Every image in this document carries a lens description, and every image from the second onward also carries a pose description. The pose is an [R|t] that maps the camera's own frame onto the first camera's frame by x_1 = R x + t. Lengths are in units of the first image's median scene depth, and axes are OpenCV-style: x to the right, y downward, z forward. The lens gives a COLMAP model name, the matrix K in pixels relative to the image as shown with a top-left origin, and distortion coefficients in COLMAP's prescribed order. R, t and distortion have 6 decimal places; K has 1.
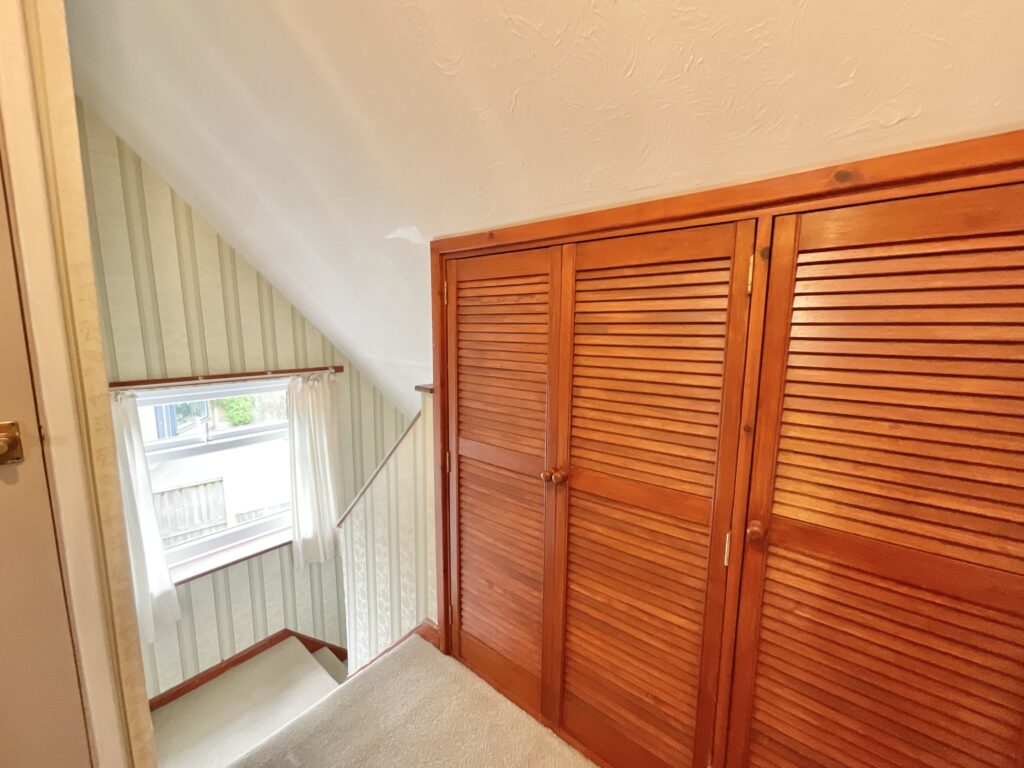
lens RADIAL K [[416.5, 0, 508.3], [0, 416.5, 381.9], [0, 0, 1]] dist [-0.002362, -0.000535]
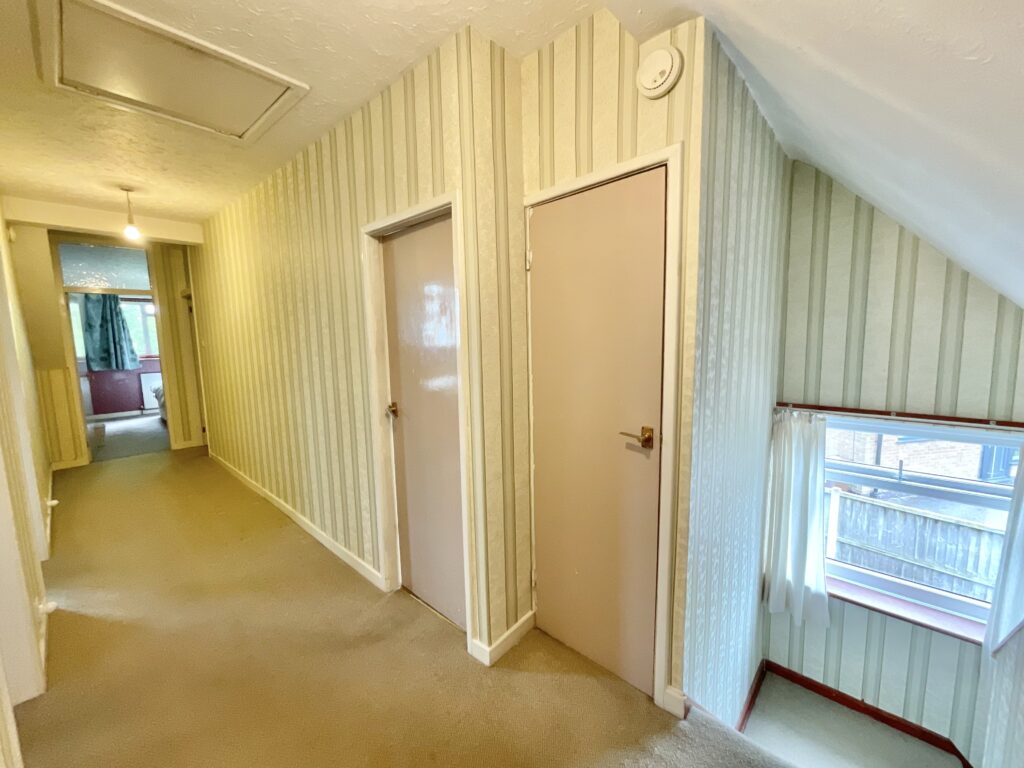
lens RADIAL K [[416.5, 0, 508.7], [0, 416.5, 384.5], [0, 0, 1]] dist [-0.002362, -0.000535]
pose [[-0.046248, 0.116904, -0.992066, 0.243667], [-0.115905, 0.985793, 0.121568, -0.086798], [0.992183, 0.120607, -0.032041, 0.127701]]
